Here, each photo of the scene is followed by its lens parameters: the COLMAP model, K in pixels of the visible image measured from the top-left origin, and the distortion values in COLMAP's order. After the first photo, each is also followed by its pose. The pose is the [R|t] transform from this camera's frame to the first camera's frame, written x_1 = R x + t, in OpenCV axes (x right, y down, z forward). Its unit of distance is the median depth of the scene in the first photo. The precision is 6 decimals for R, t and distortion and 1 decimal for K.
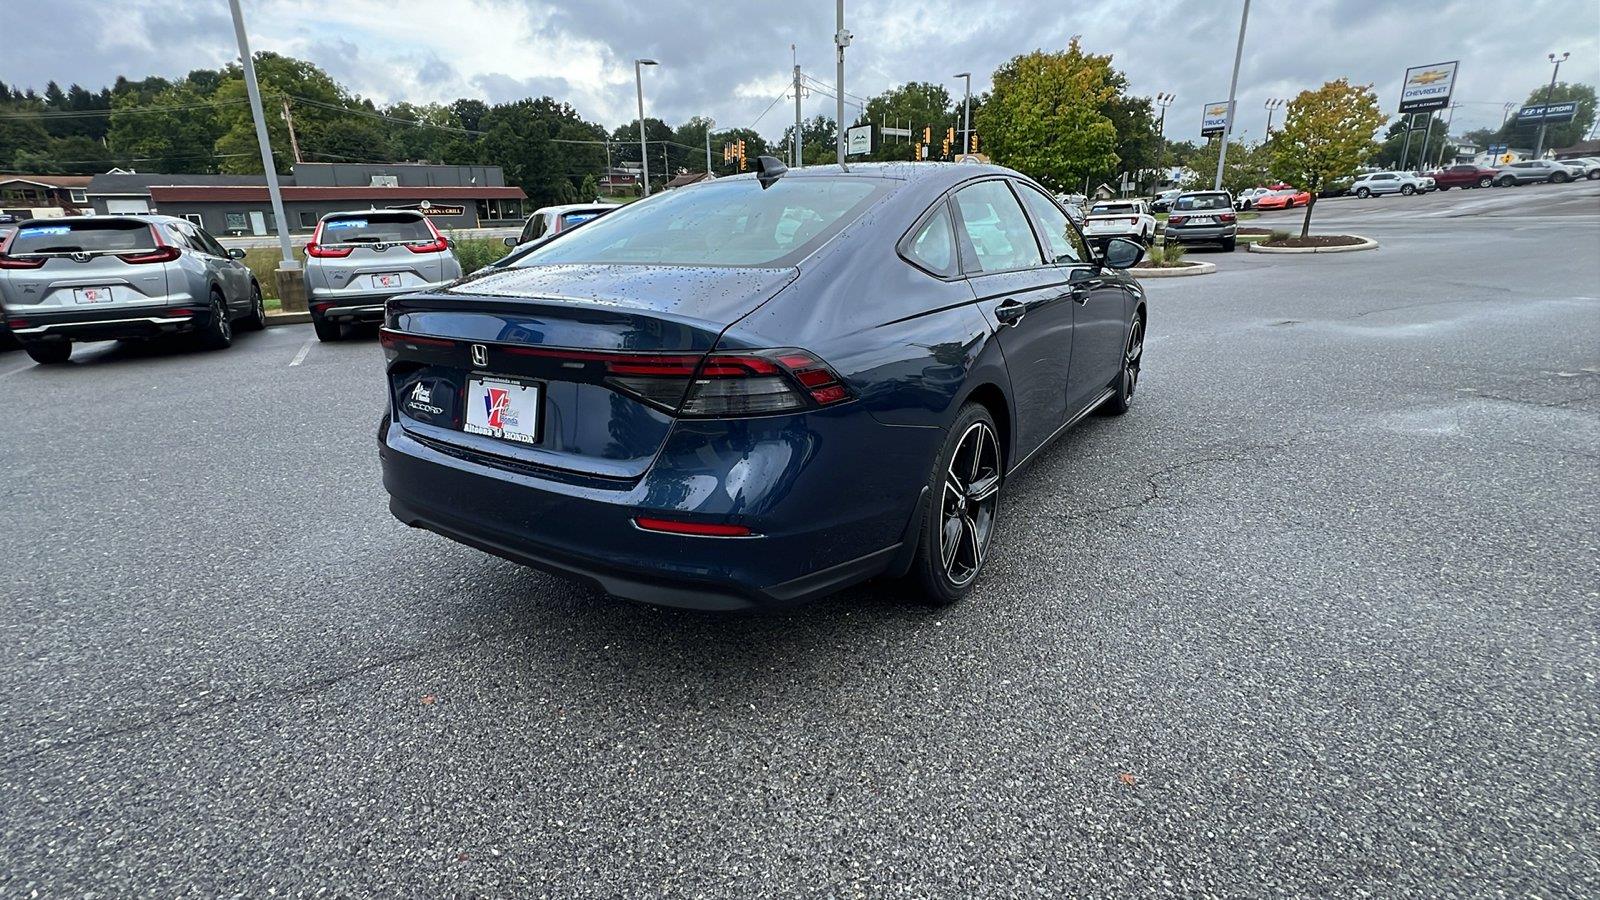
lens RADIAL K [[736.1, 0, 797.0], [0, 736.1, 451.1], [0, 0, 1]] dist [-0.003156, 0.001044]
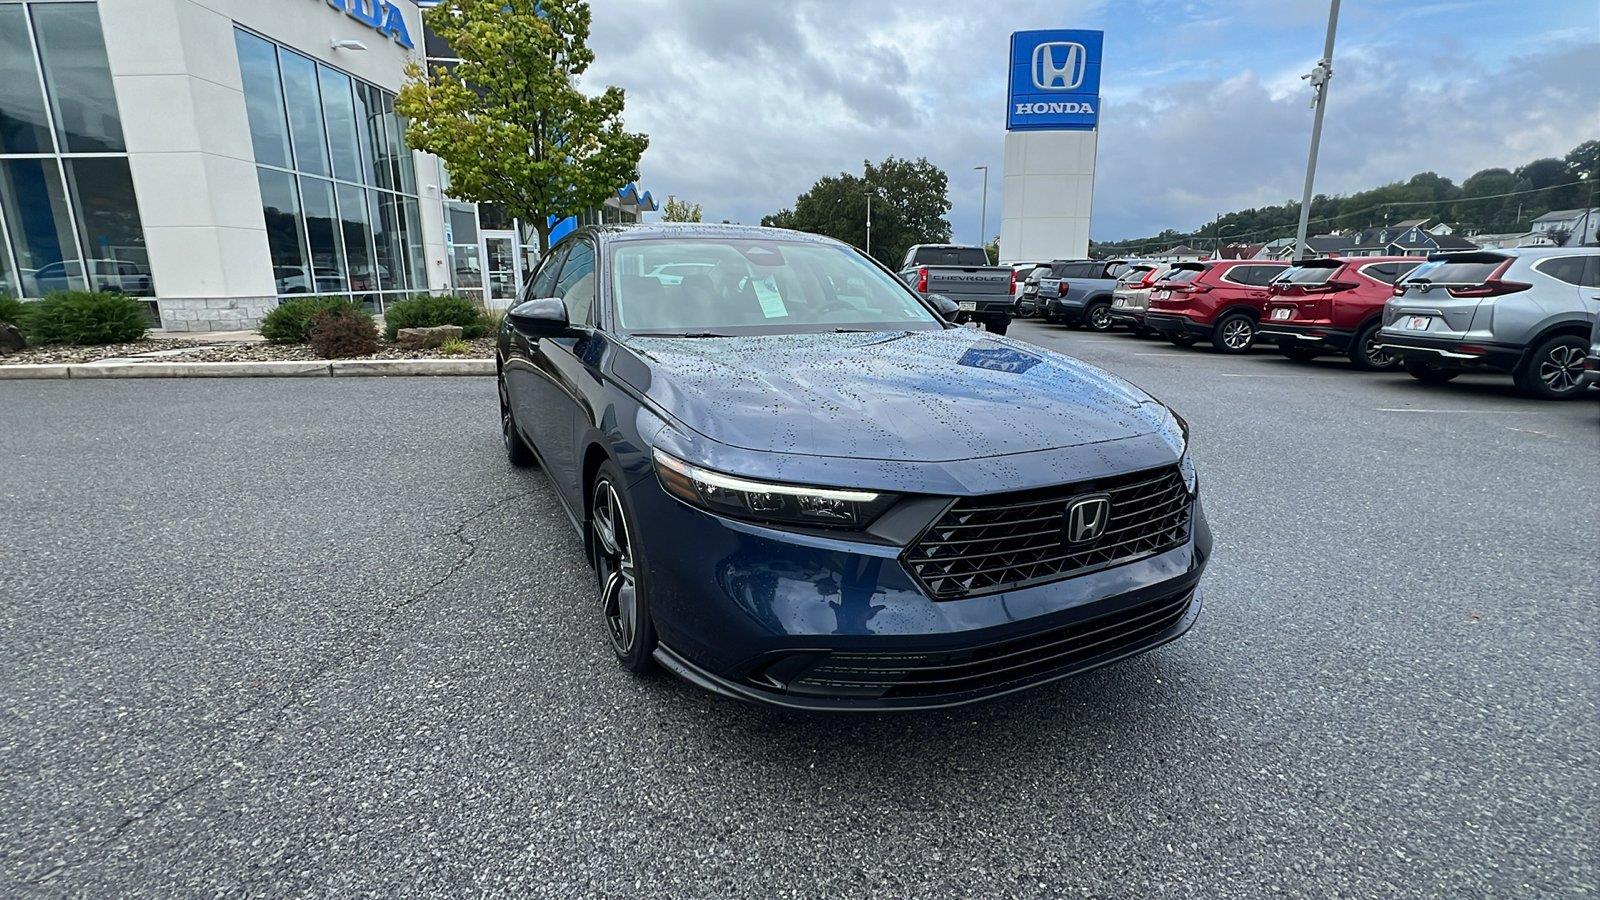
lens RADIAL K [[736.1, 0, 803.1], [0, 736.1, 448.4], [0, 0, 1]] dist [-0.003156, 0.001044]
pose [[-0.483532, 0.221450, -0.846851, 0.095825], [-0.247392, 0.893451, 0.374891, -0.052145], [0.839639, 0.390776, -0.377227, 0.164560]]
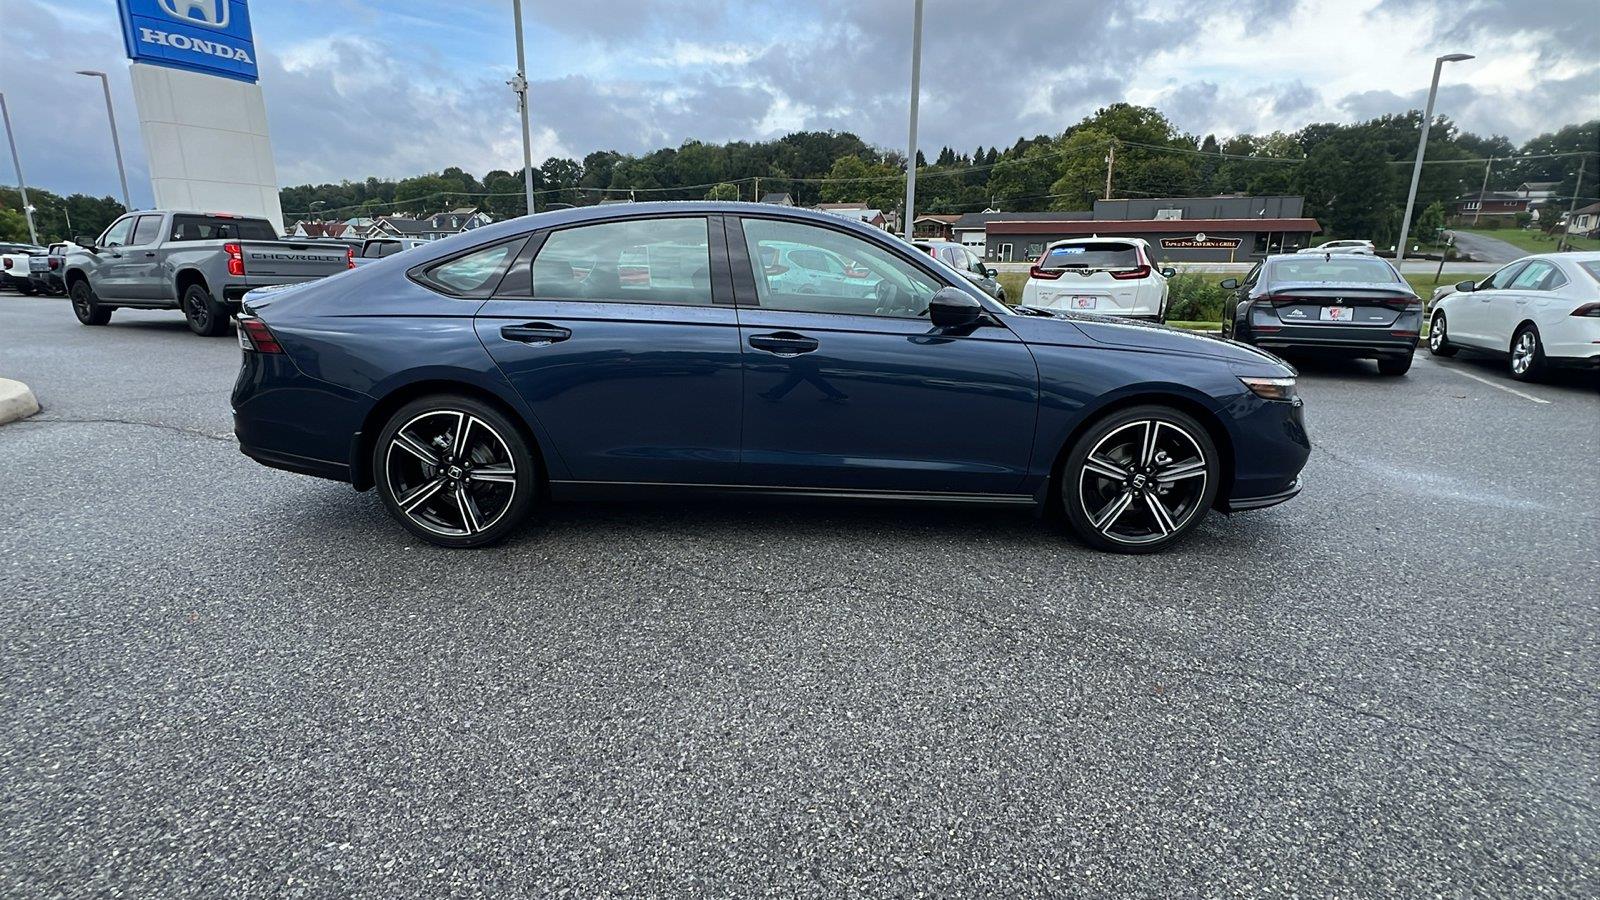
lens RADIAL K [[736.1, 0, 799.1], [0, 736.1, 446.2], [0, 0, 1]] dist [-0.003156, 0.001044]
pose [[0.561339, 0.231011, -0.794690, 0.097852], [-0.267420, 0.959369, 0.089986, -0.017624], [0.783189, 0.162003, 0.600309, 0.050674]]
